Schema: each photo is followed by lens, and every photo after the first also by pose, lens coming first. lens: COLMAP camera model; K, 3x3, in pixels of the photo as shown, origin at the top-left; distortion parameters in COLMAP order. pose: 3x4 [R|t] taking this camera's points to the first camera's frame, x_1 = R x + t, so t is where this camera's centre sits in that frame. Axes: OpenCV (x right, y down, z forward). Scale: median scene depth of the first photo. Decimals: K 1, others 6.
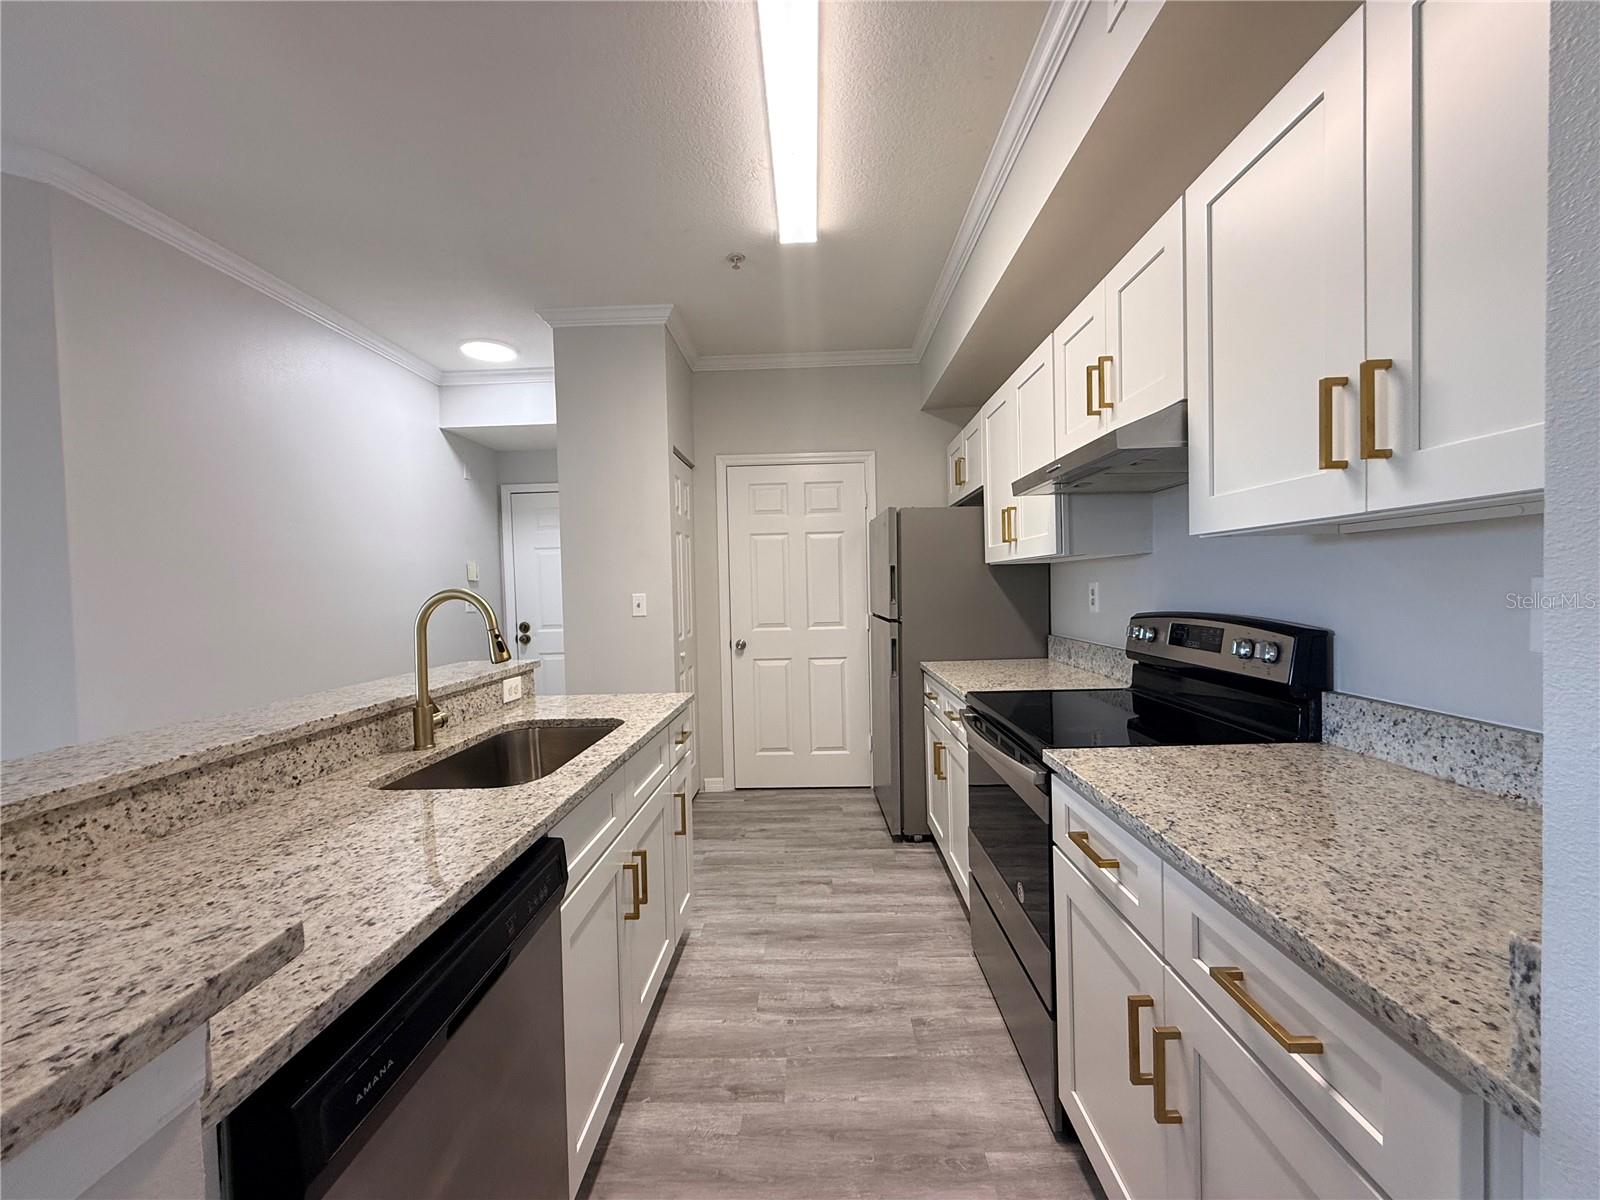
lens RADIAL K [[637.1, 0, 795.7], [0, 637.1, 602.1], [0, 0, 1]] dist [0.000590, -0.000275]
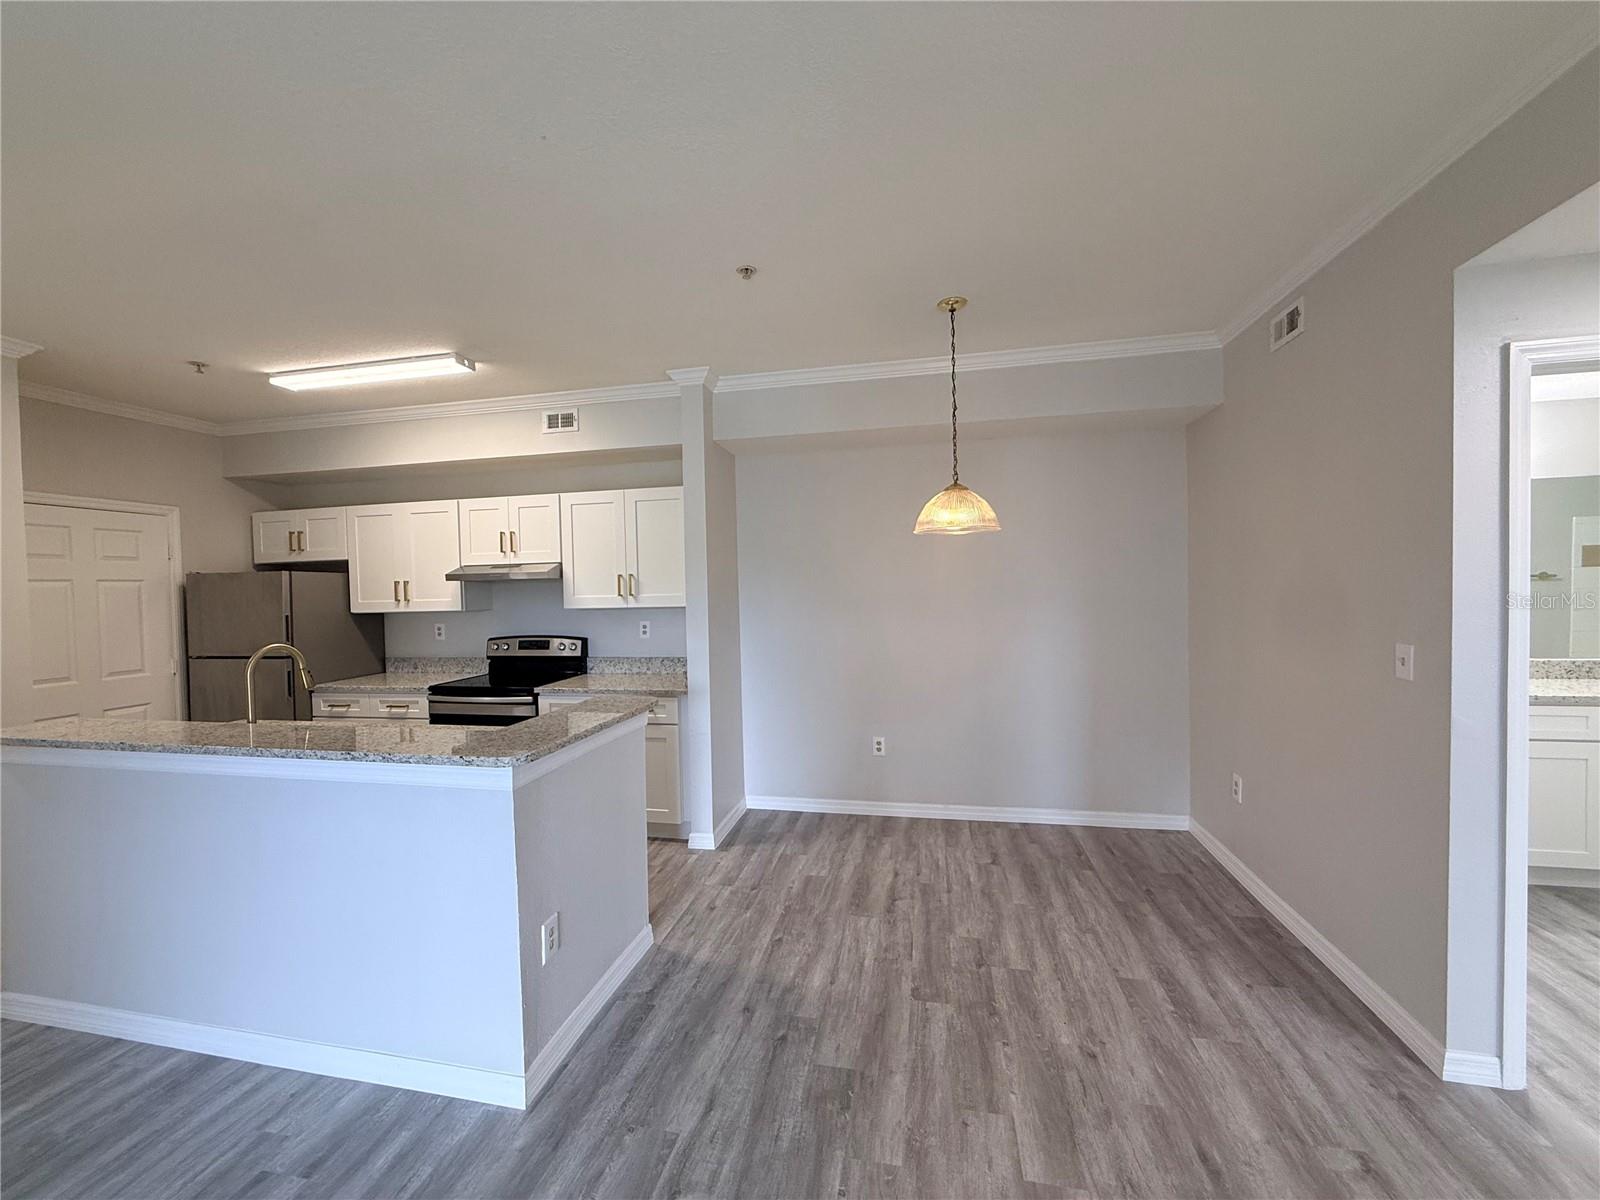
lens RADIAL K [[637.1, 0, 795.7], [0, 637.1, 602.1], [0, 0, 1]] dist [0.000590, -0.000275]
pose [[0.178975, -0.001368, 0.983853, -1.886378], [0.043290, 0.999042, -0.006486, -0.060279], [-0.982901, 0.043751, 0.178862, -0.532037]]
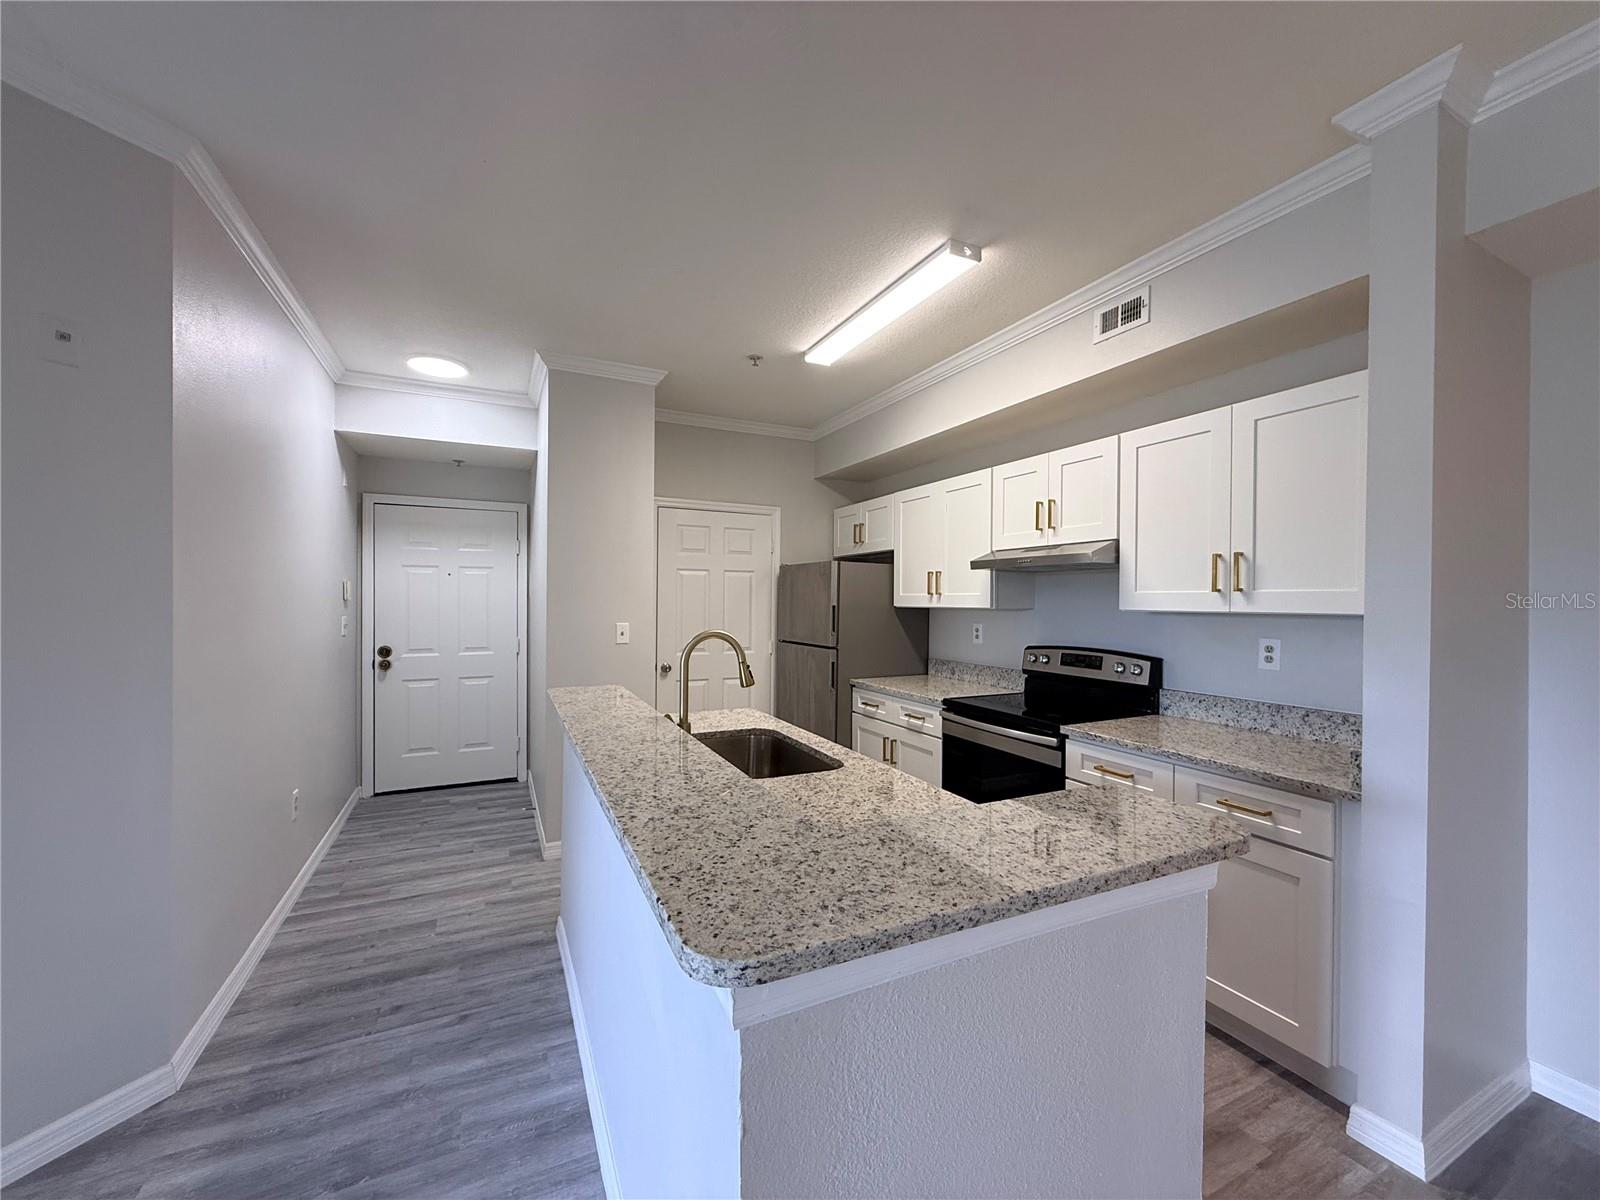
lens RADIAL K [[637.1, 0, 795.7], [0, 637.1, 602.1], [0, 0, 1]] dist [0.000590, -0.000275]
pose [[0.887817, 0.032177, 0.459070, -1.016566], [-0.019577, 0.999290, -0.032183, -0.041386], [-0.459780, 0.019586, 0.887817, -0.236101]]
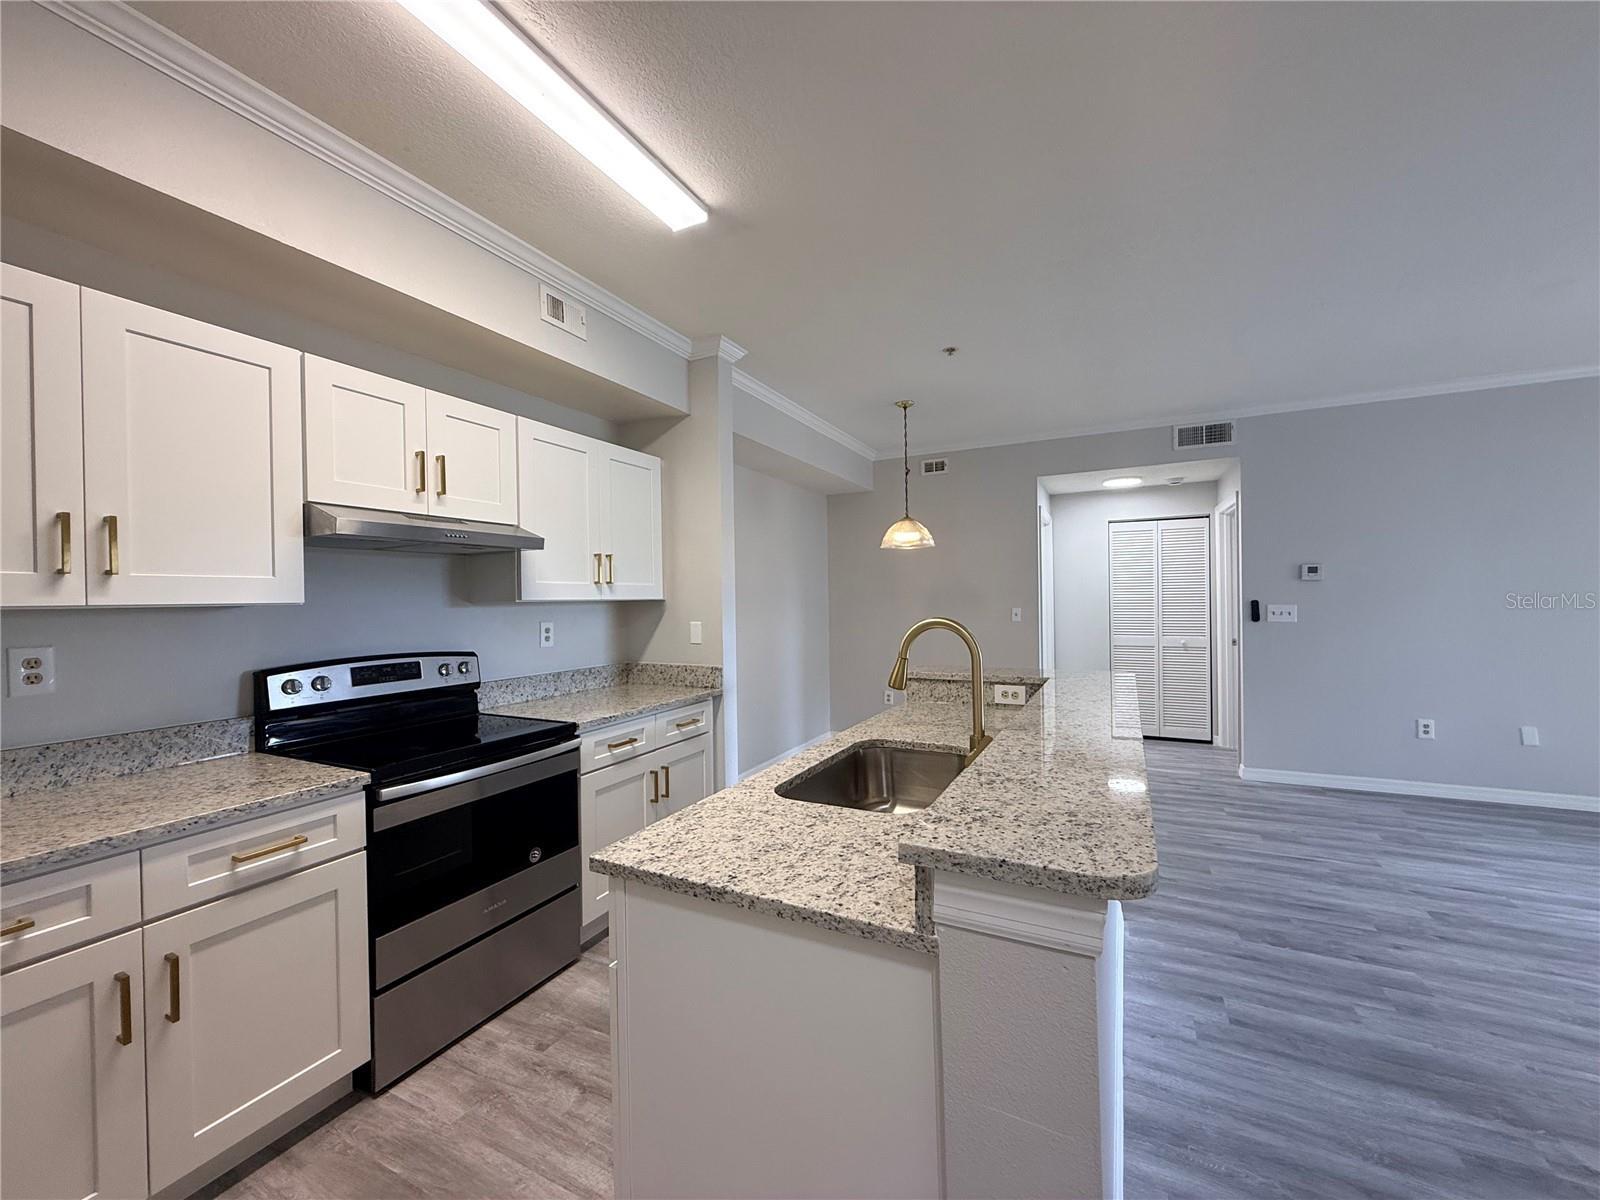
lens RADIAL K [[642.0, 0, 797.8], [0, 642.0, 599.2], [0, 0, 1]] dist [0.001194, -0.000158]
pose [[-0.906598, 0.043026, 0.419797, -0.789575], [0.052296, 0.998575, 0.010593, -0.075701], [-0.418743, 0.031557, -0.907556, 2.097208]]
